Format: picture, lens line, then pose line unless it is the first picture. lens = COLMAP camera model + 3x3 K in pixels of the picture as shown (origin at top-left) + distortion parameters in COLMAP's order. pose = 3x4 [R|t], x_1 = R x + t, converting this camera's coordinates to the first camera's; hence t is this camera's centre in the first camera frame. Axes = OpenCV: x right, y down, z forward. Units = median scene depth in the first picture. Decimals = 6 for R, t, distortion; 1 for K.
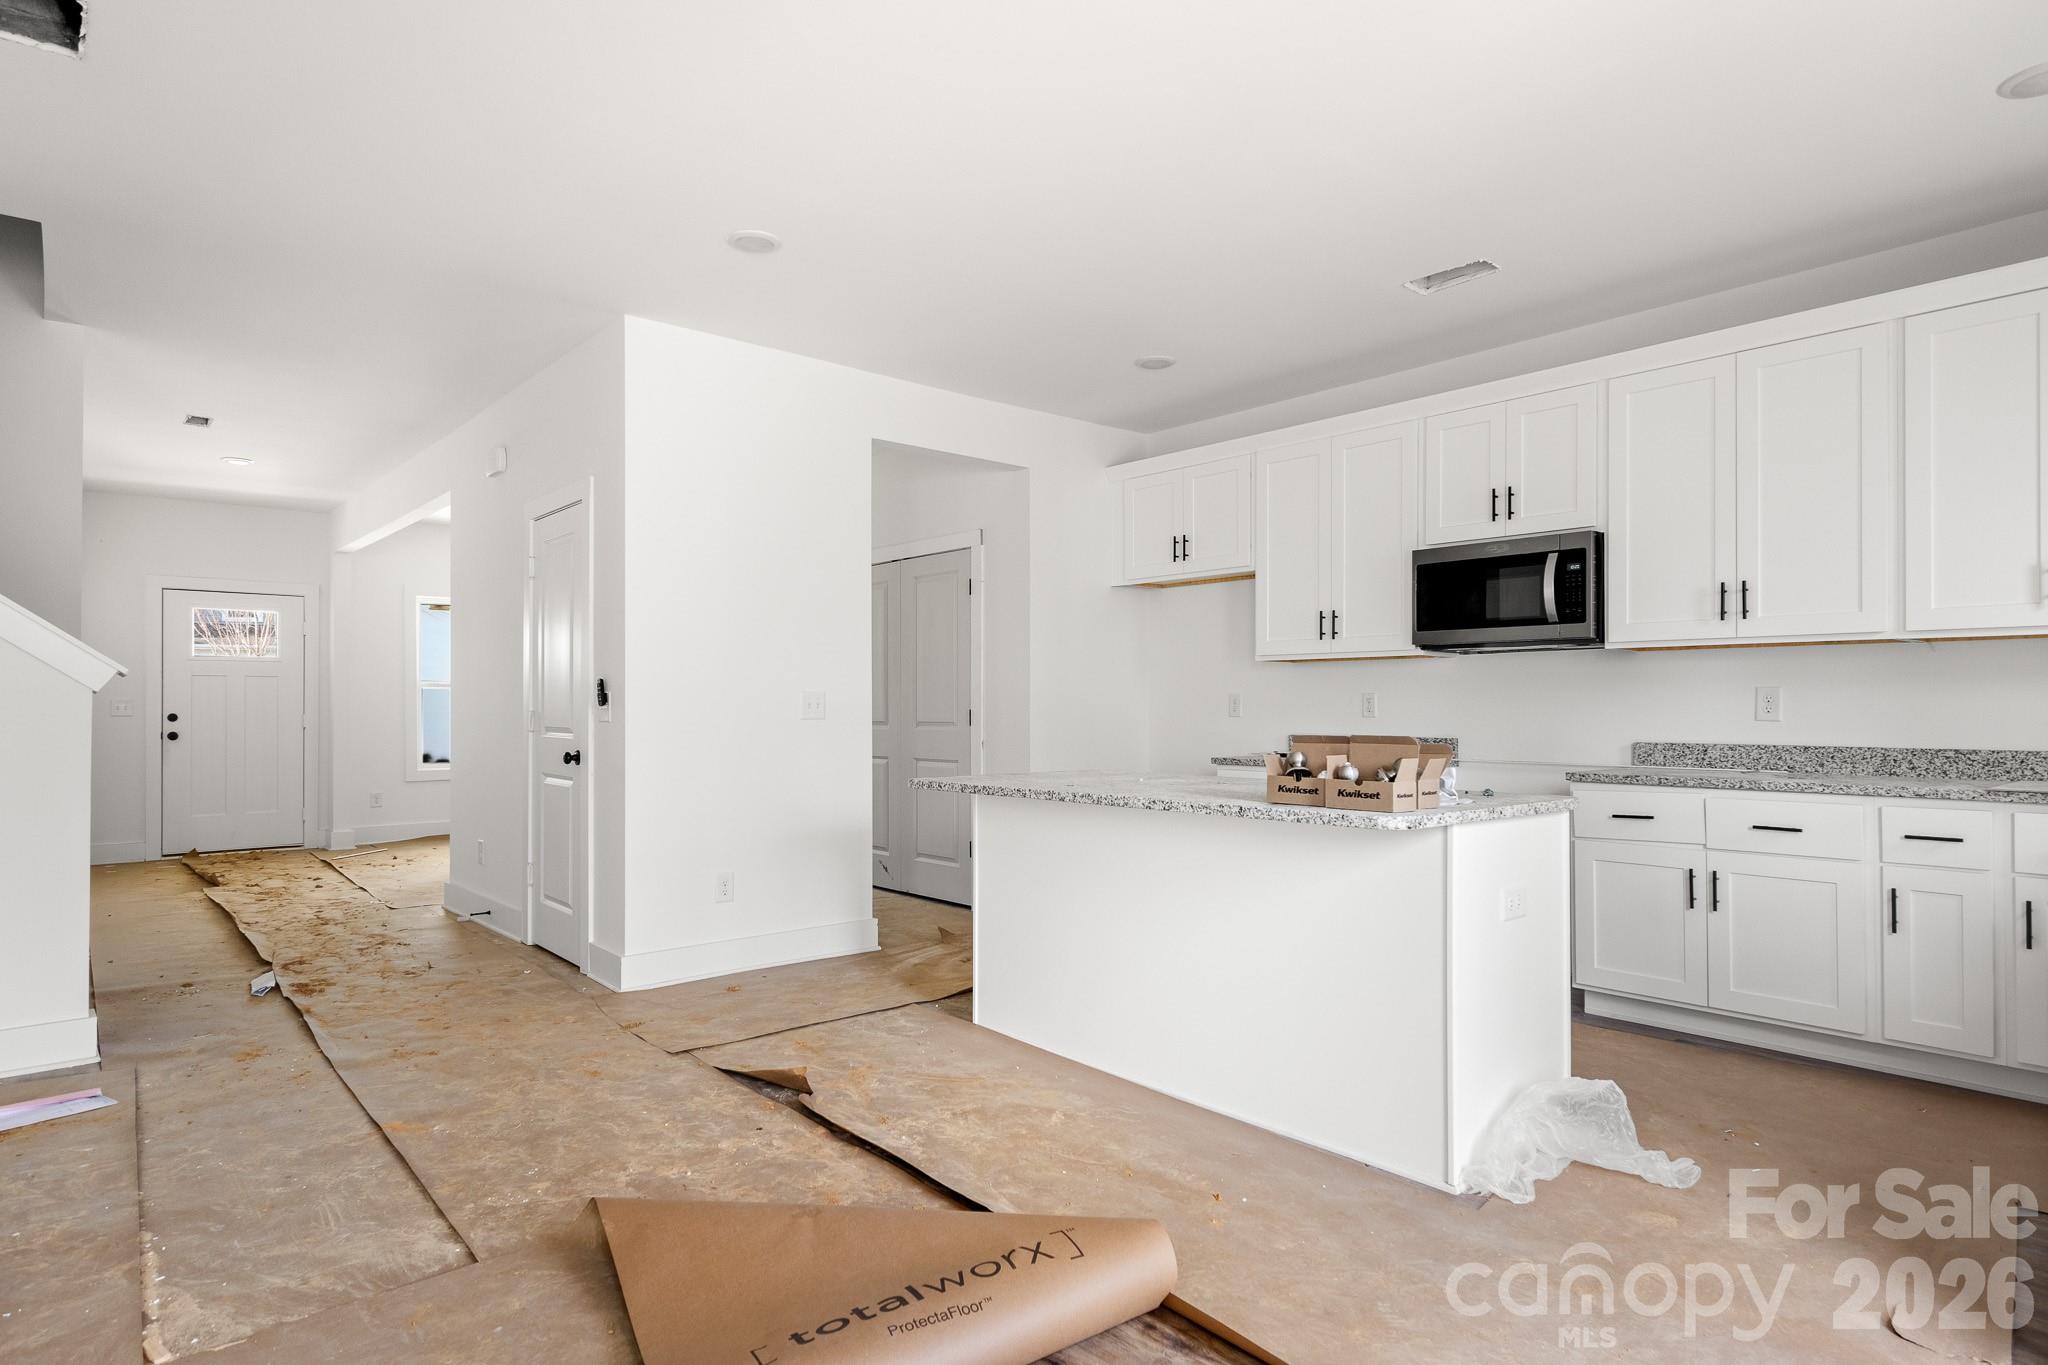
lens RADIAL K [[1112.8, 0, 1017.3], [0, 1112.8, 699.1], [0, 0, 1]] dist [0.001273, 0.001835]
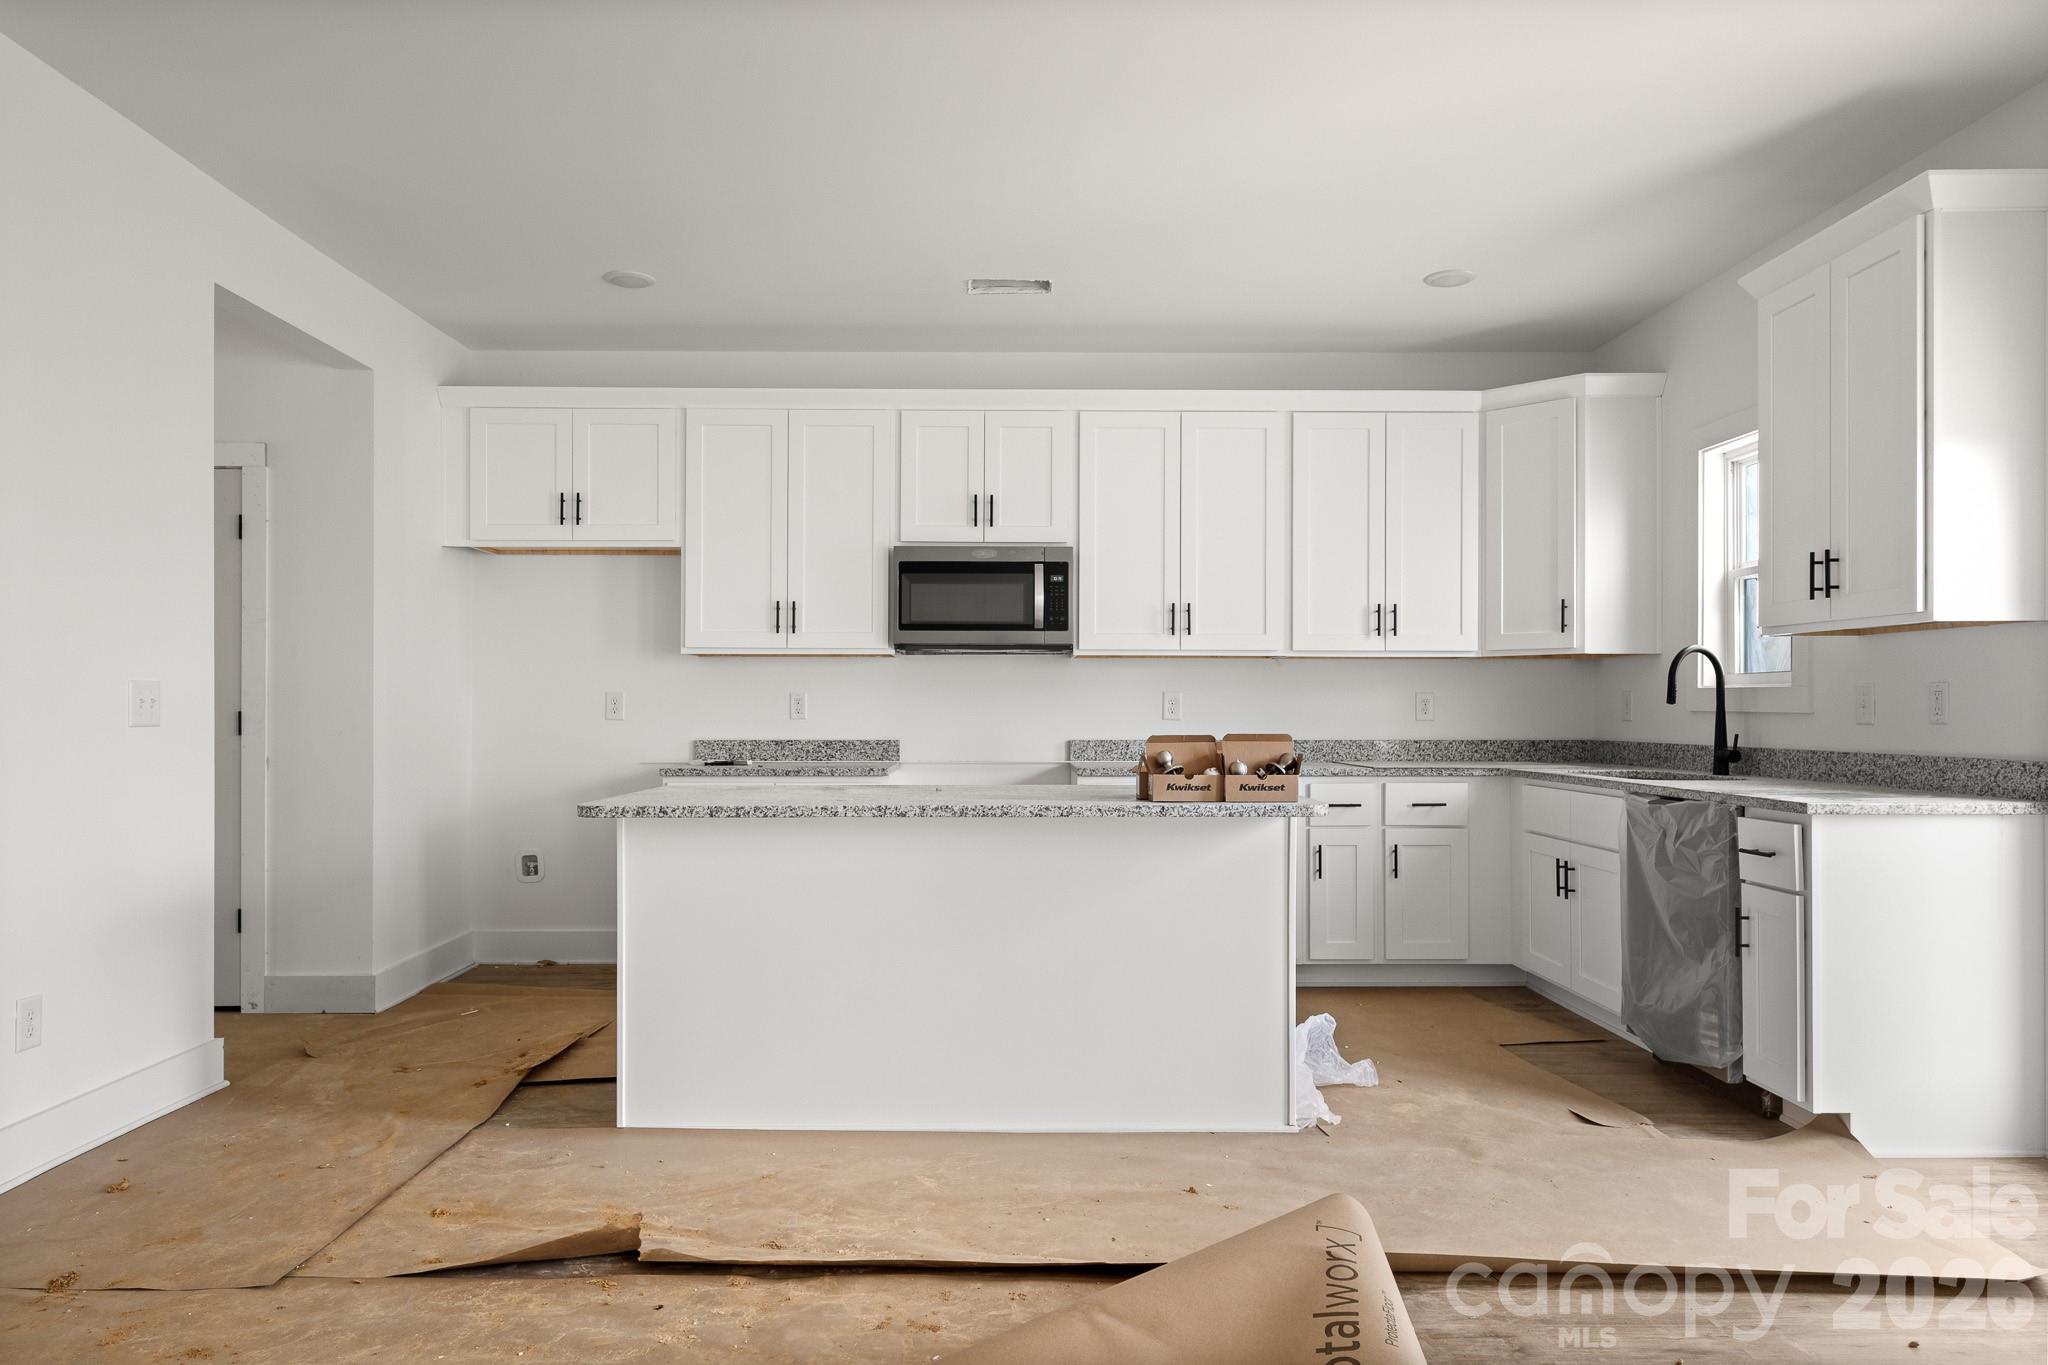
lens RADIAL K [[1303.1, 0, 1017.3], [0, 1303.1, 698.5], [0, 0, 1]] dist [-0.001235, 0.002216]
pose [[0.655970, 0.007056, 0.754754, -0.478515], [-0.006628, 0.999972, -0.003588, 0.002415], [-0.754758, -0.002649, 0.655998, 0.198292]]
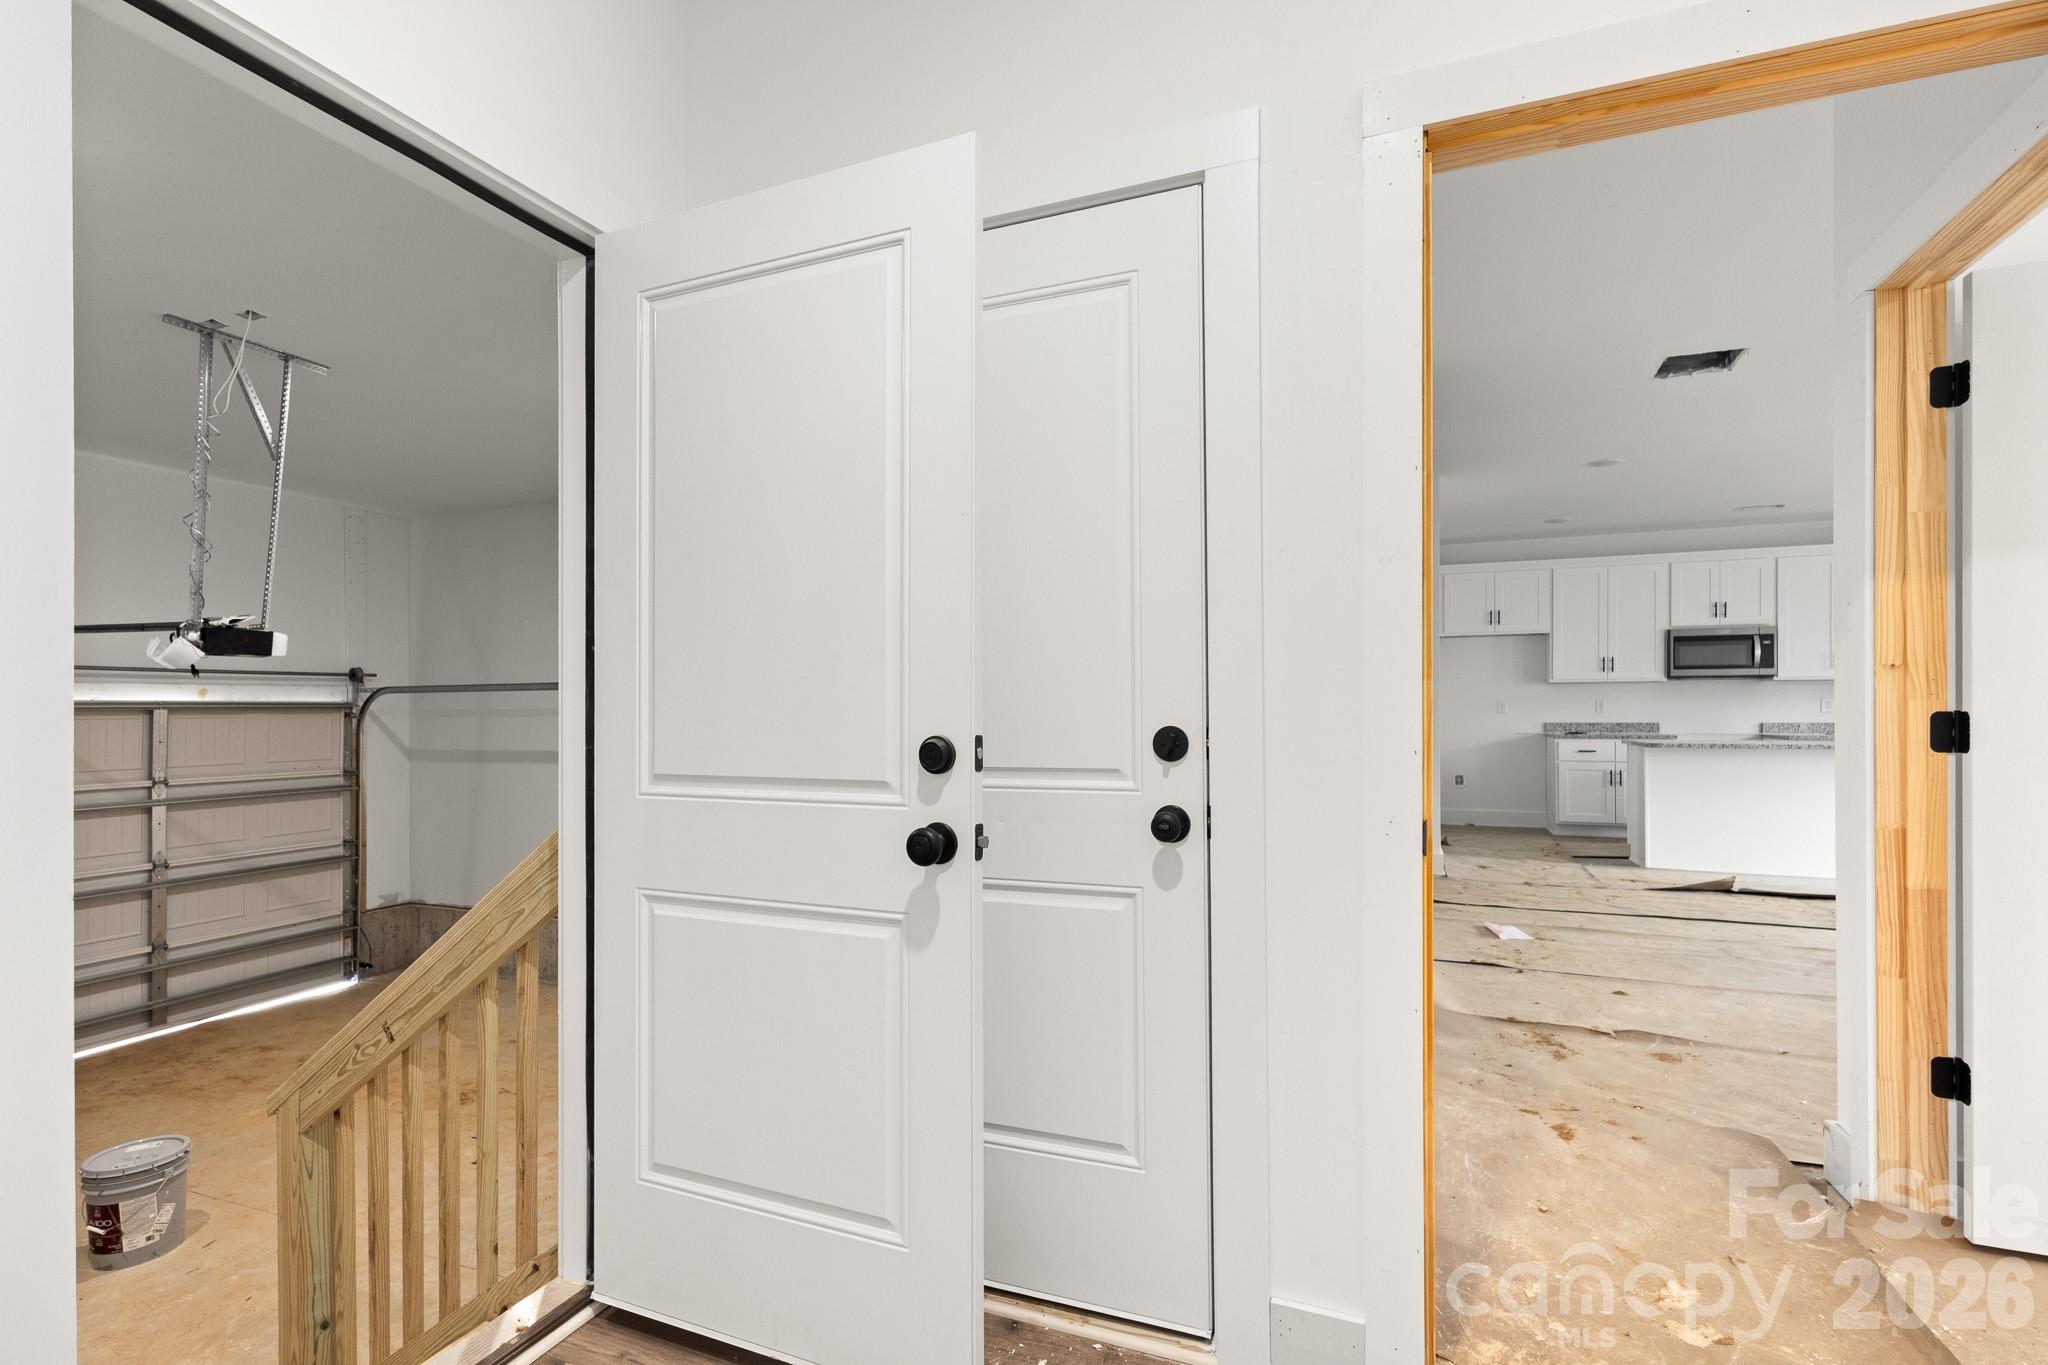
lens RADIAL K [[957.6, 0, 1020.2], [0, 957.6, 702.5], [0, 0, 1]] dist [0.001981, 0.000297]
pose [[0.894128, 0.000904, 0.447811, -1.651305], [0.000033, 0.999998, -0.002084, 0.003240], [-0.447812, 0.001878, 0.894126, -0.026445]]
